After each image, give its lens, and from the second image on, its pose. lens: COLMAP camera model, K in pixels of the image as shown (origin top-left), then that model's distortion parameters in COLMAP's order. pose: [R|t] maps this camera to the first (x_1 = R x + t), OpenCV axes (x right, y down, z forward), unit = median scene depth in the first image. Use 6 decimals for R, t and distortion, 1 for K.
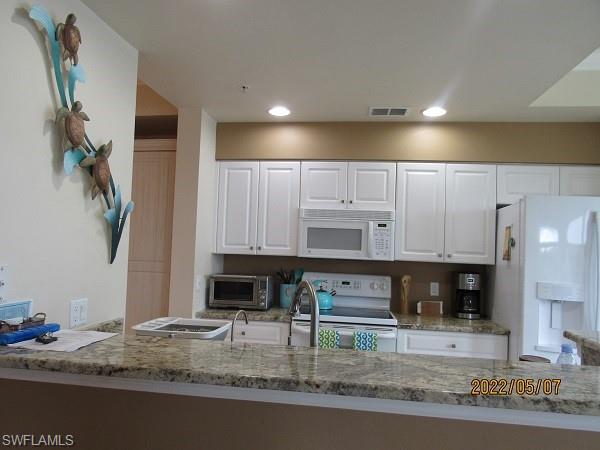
lens RADIAL K [[447.8, 0, 292.3], [0, 447.8, 223.0], [0, 0, 1]] dist [-0.040232, 0.050060]
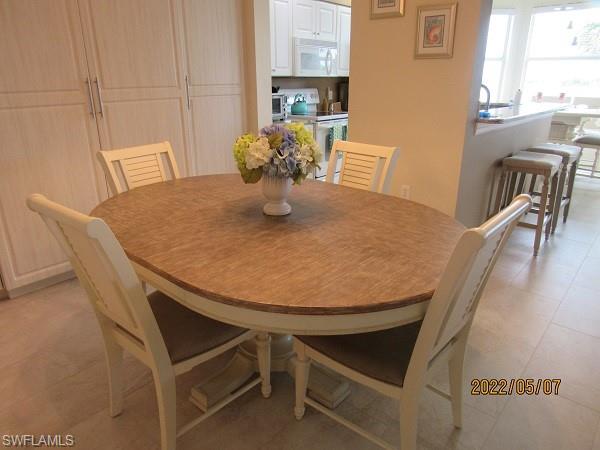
lens RADIAL K [[437.9, 0, 283.1], [0, 437.9, 224.8], [0, 0, 1]] dist [-0.010991, -0.005172]
pose [[0.558435, -0.305605, 0.771204, -1.133768], [-0.019101, 0.924684, 0.380255, -0.010924], [-0.829328, -0.227079, 0.510539, 0.251525]]
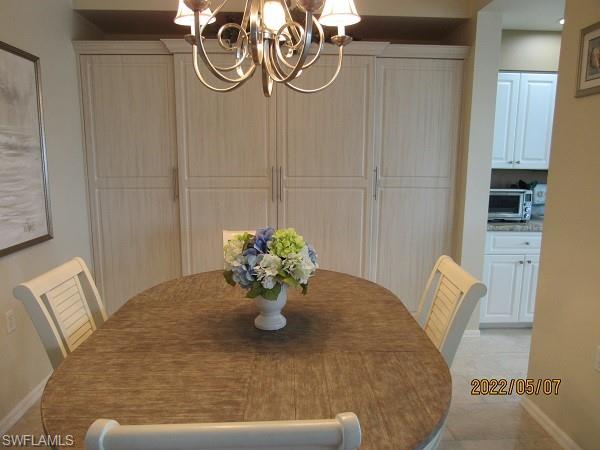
lens RADIAL K [[437.1, 0, 297.3], [0, 437.1, 227.4], [0, 0, 1]] dist [-0.010859, -0.009602]
pose [[0.981280, -0.056605, 0.184077, -0.772408], [0.015965, 0.976449, 0.215157, -0.020617], [-0.191921, -0.208190, 0.959074, 0.109385]]
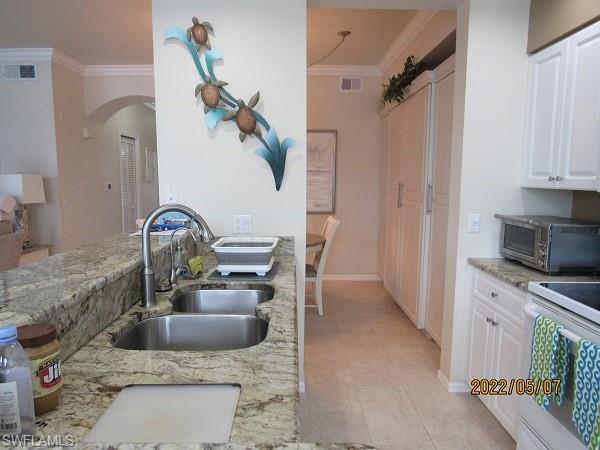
lens RADIAL K [[437.9, 0, 283.1], [0, 437.9, 224.8], [0, 0, 1]] dist [-0.010991, -0.005172]
pose [[0.110576, 0.077048, -0.990877, 0.506358], [0.046894, 0.995476, 0.082638, 0.052456], [0.992761, -0.055604, 0.106463, 0.546778]]
